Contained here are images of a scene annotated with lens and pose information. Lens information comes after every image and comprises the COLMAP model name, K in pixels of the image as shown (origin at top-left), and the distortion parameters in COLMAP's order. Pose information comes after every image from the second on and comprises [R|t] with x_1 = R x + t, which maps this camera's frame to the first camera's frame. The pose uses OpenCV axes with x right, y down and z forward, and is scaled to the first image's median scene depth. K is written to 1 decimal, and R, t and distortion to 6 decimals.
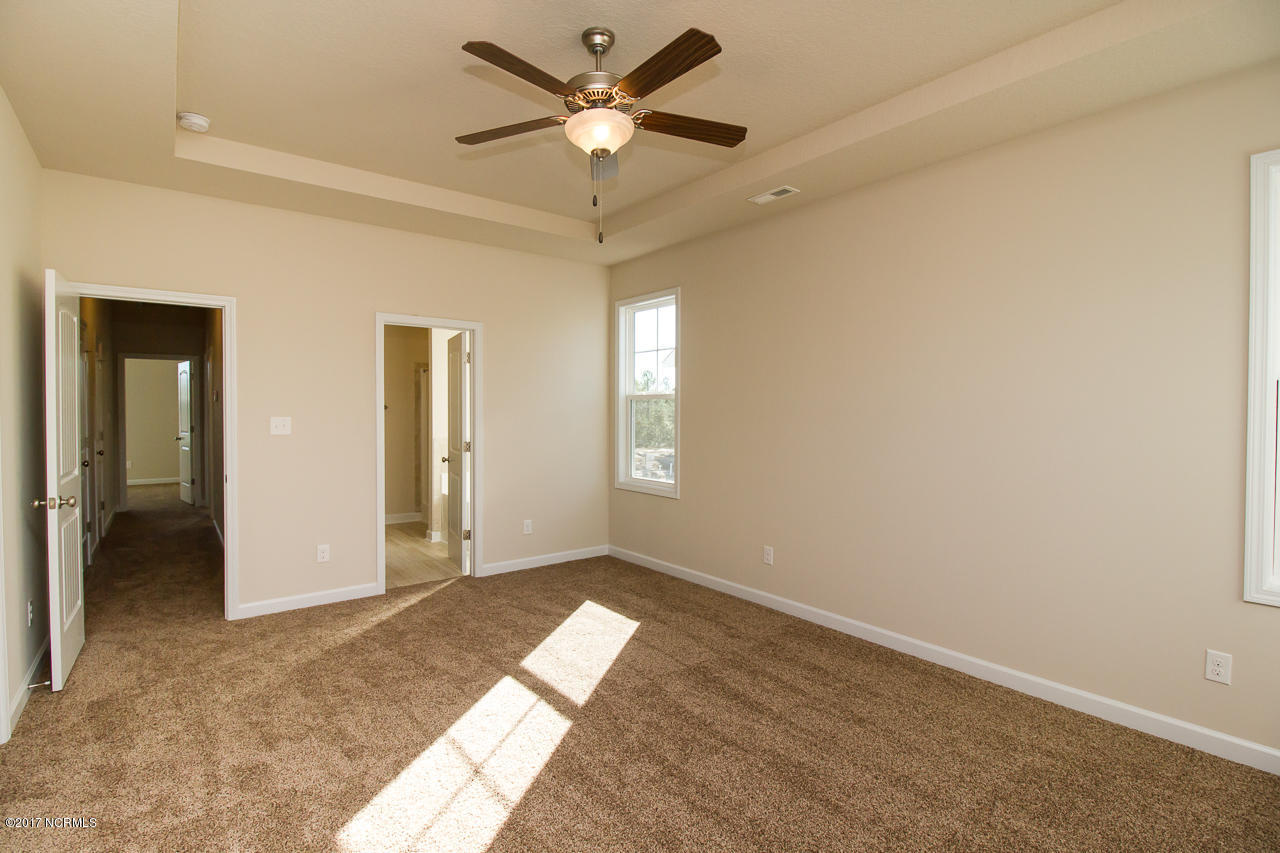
lens RADIAL K [[592.0, 0, 640.5], [0, 592.0, 422.5], [0, 0, 1]] dist [0.001567, -0.011976]
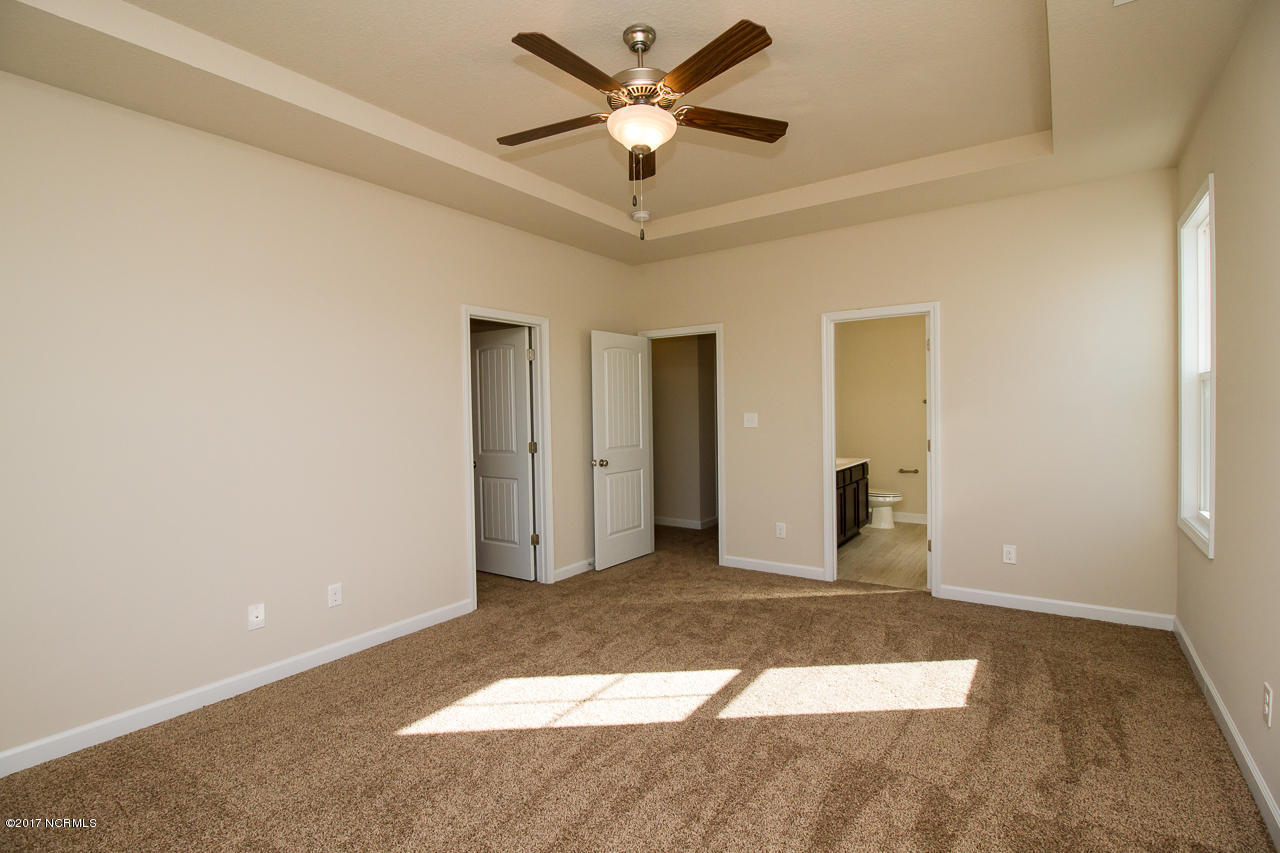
lens RADIAL K [[592.0, 0, 640.5], [0, 592.0, 422.5], [0, 0, 1]] dist [0.001567, -0.011976]
pose [[0.326137, 0.016624, -0.945176, 0.571734], [-0.006014, 0.999862, 0.015511, -0.009302], [0.945303, 0.000626, 0.326192, 0.431922]]
